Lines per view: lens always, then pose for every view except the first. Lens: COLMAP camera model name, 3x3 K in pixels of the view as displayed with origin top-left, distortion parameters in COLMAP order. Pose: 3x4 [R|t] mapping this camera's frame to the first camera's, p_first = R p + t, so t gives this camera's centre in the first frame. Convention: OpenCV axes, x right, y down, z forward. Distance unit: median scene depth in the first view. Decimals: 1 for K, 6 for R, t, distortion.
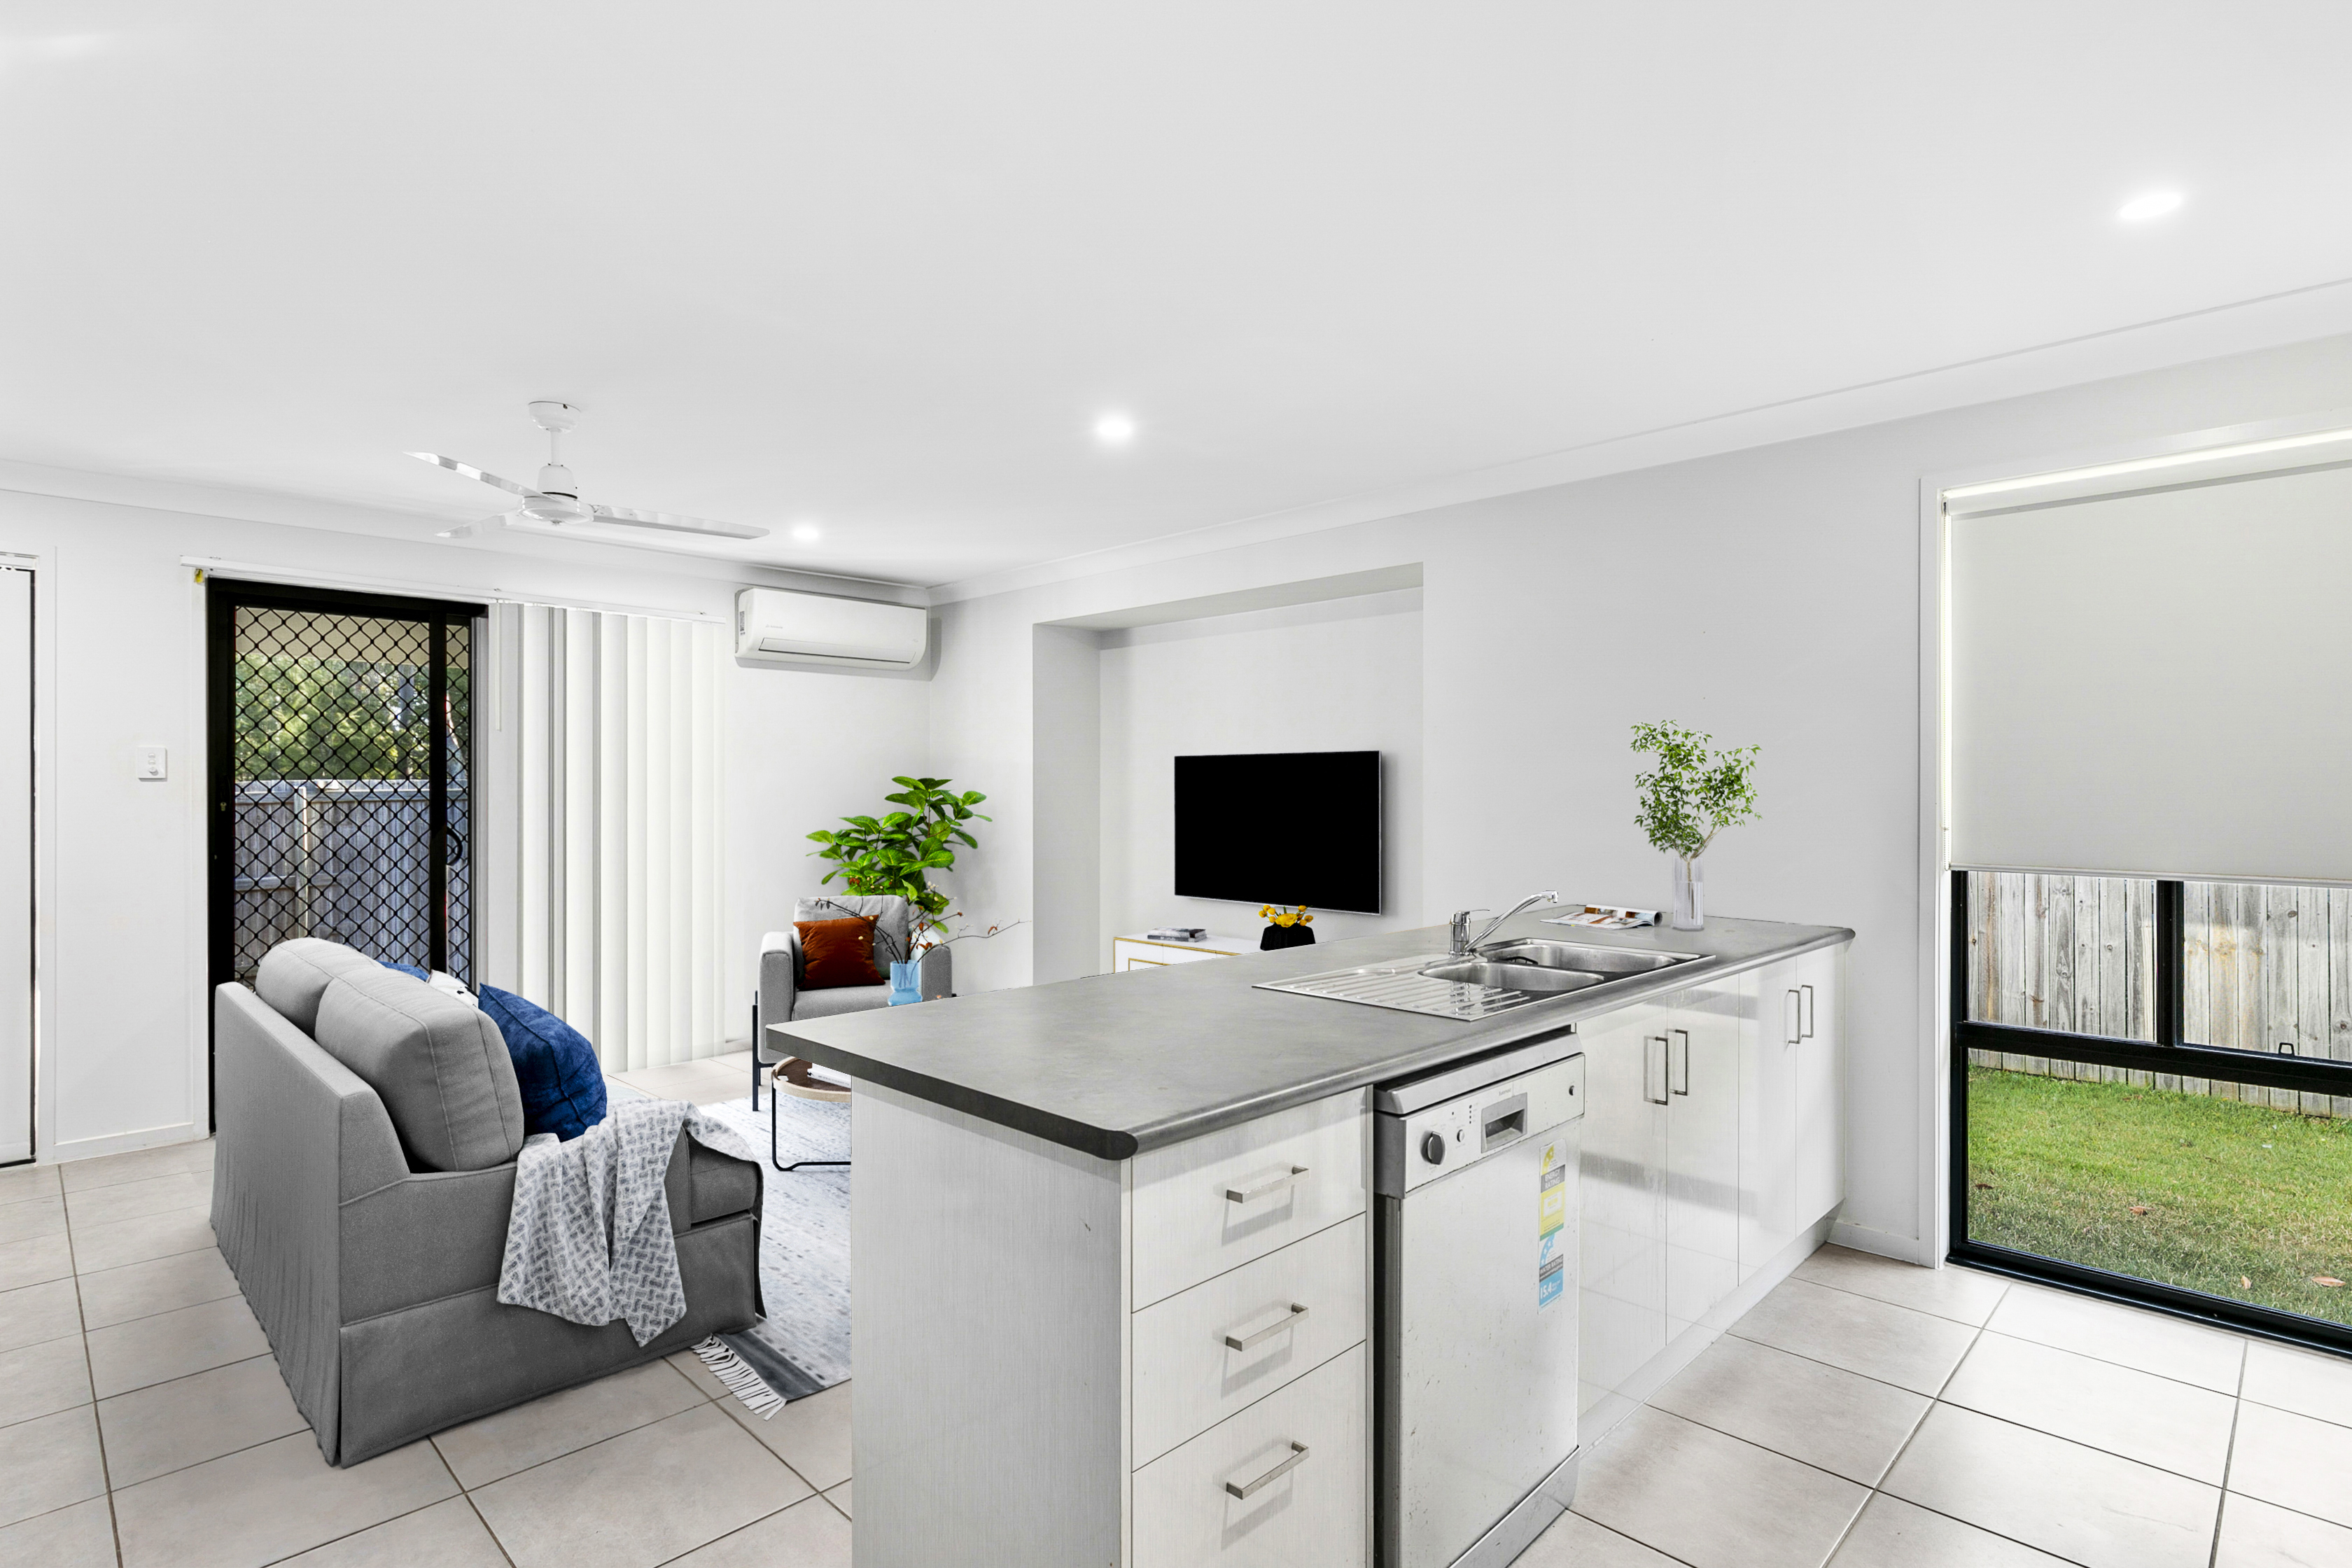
lens RADIAL K [[1173.8, 0, 1182.1], [0, 1173.8, 785.4], [0, 0, 1]] dist [0.000568, 0.000316]
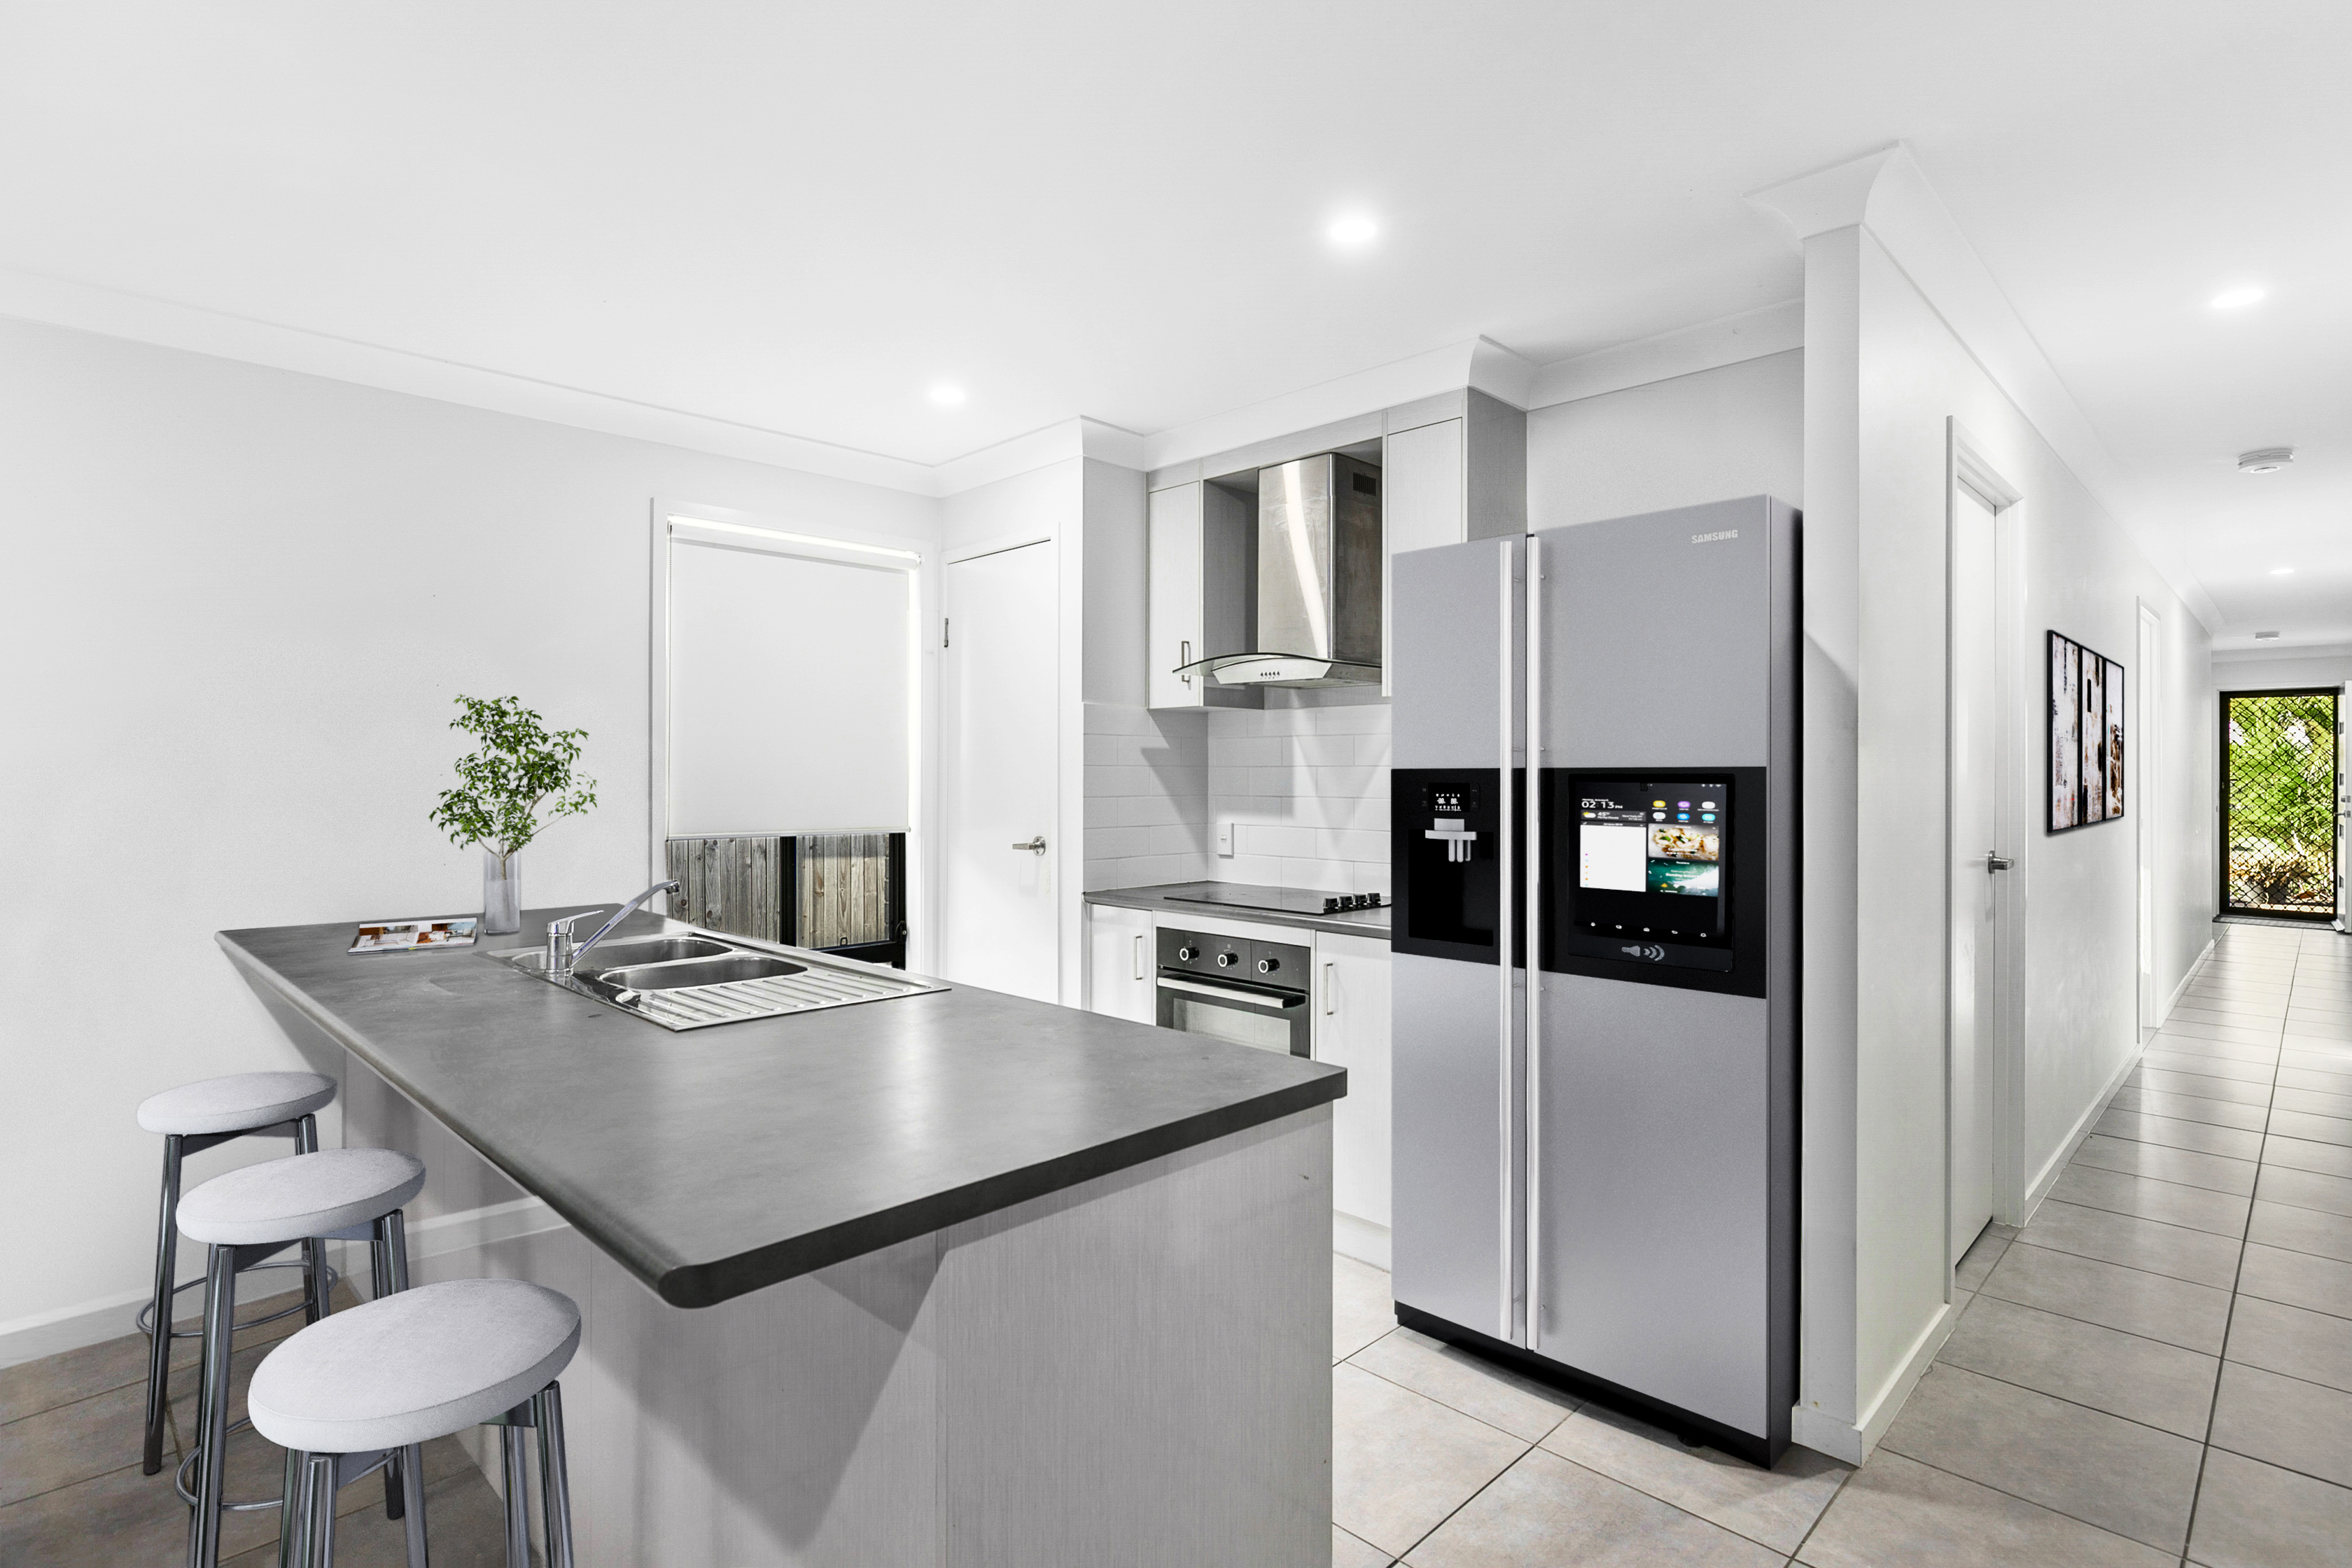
lens RADIAL K [[1173.8, 0, 1182.1], [0, 1173.8, 774.3], [0, 0, 1]] dist [0.000568, 0.000316]
pose [[-0.005827, -0.005227, 0.999969, -0.870765], [0.003289, 0.999981, 0.005246, 0.001259], [-0.999978, 0.003320, -0.005810, 0.846081]]
